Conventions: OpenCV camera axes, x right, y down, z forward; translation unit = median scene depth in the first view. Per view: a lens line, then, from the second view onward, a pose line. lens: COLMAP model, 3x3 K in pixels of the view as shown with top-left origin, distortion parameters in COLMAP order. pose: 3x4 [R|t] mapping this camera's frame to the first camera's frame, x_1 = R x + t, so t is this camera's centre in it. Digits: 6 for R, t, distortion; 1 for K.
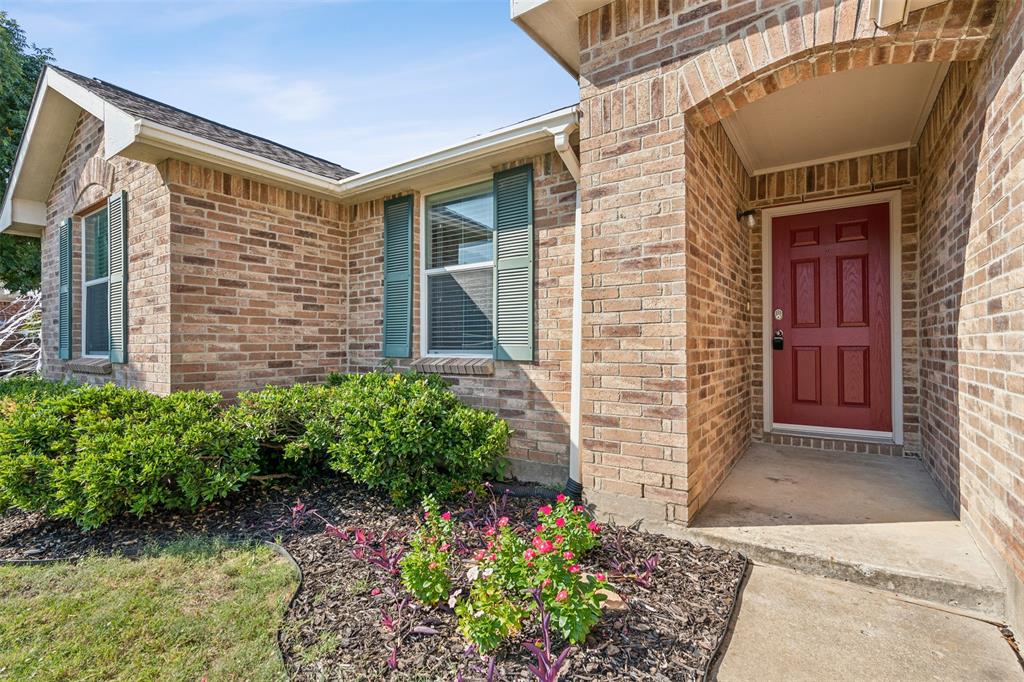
lens RADIAL K [[476.6, 0, 512.0], [0, 476.6, 341.0], [0, 0, 1]] dist [-0.000834, 0.000109]
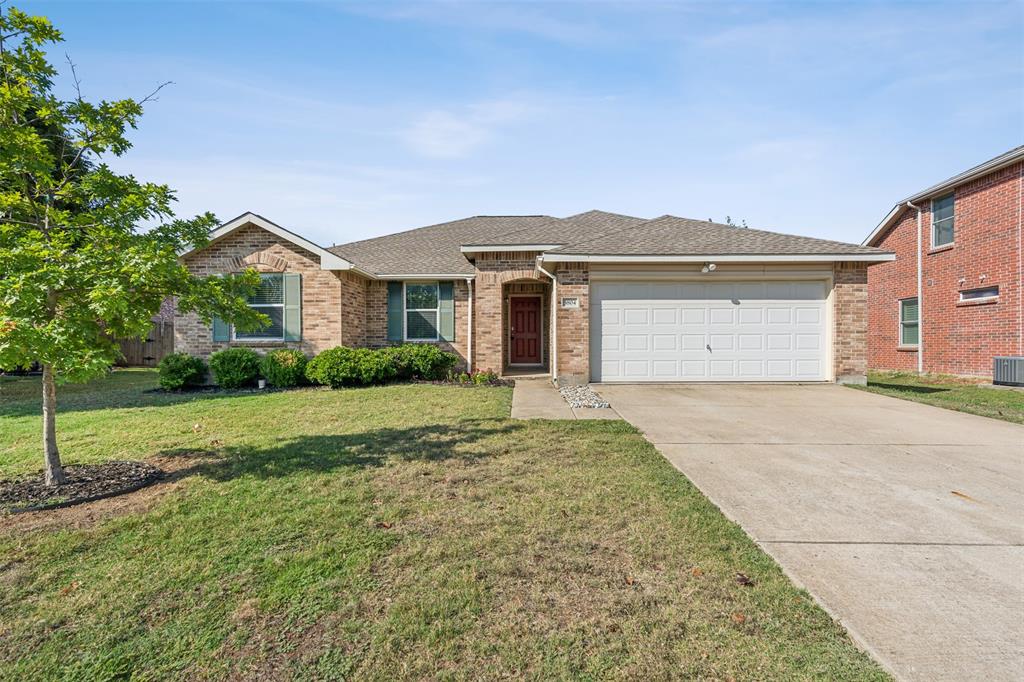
lens RADIAL K [[476.6, 0, 512.0], [0, 476.6, 341.0], [0, 0, 1]] dist [-0.000834, 0.000109]
pose [[0.836820, 0.010481, 0.547378, -1.434394], [-0.005187, 0.999924, -0.011216, 0.076789], [-0.547454, 0.006547, 0.836810, -2.004286]]
